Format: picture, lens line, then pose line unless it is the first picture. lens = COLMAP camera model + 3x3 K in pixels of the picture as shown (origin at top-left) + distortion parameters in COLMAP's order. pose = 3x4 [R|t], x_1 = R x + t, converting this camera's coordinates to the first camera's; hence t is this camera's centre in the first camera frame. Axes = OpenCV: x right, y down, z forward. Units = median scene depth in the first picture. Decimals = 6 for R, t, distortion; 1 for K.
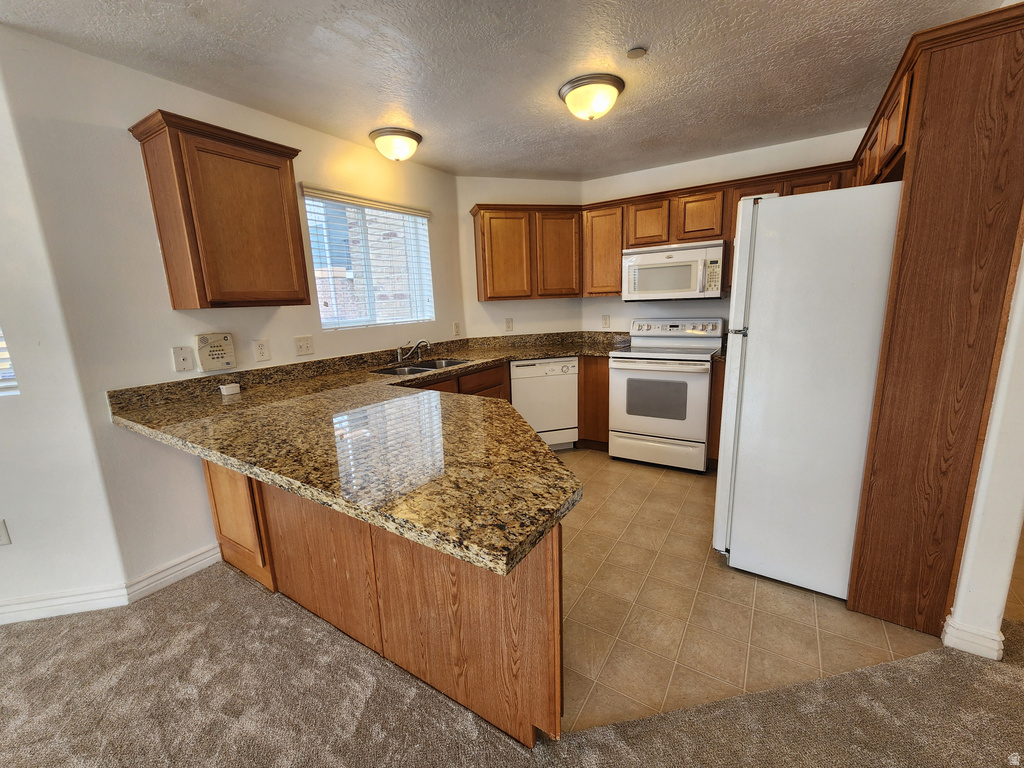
lens RADIAL K [[418.5, 0, 514.3], [0, 418.5, 384.1], [0, 0, 1]] dist [0.000832, 0.000037]
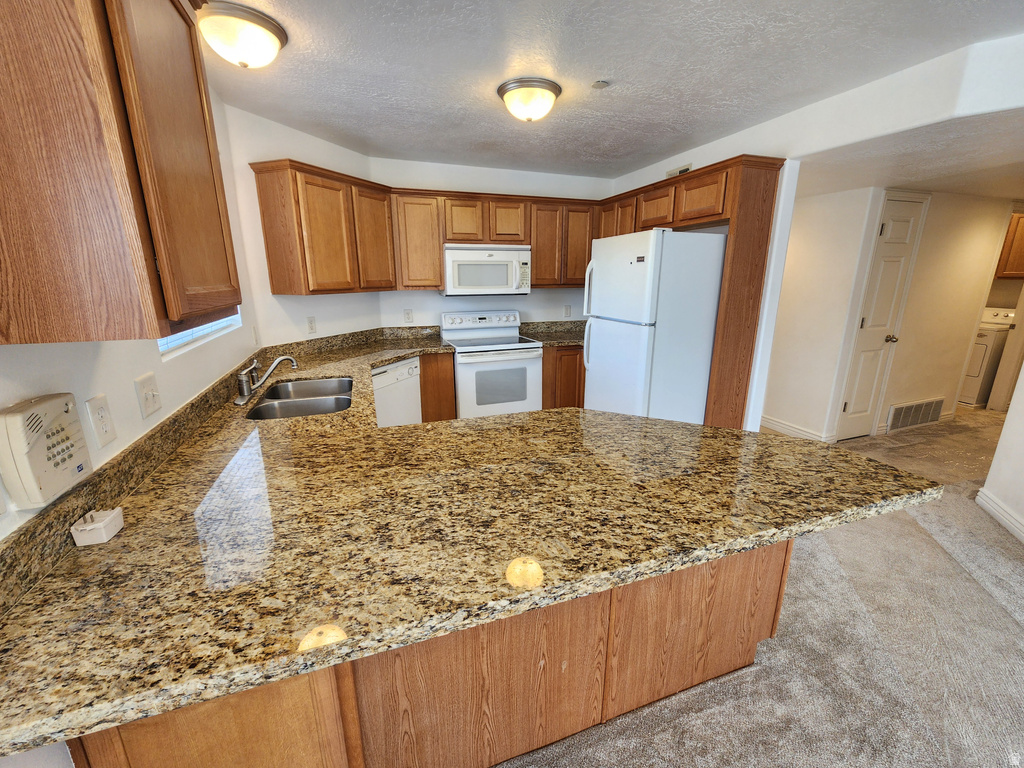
lens RADIAL K [[418.5, 0, 514.3], [0, 418.5, 384.1], [0, 0, 1]] dist [0.000832, 0.000037]
pose [[0.614761, -0.163253, 0.771633, -0.826241], [0.134836, 0.985695, 0.101118, -0.128893], [-0.777103, 0.041880, 0.627979, 0.477516]]
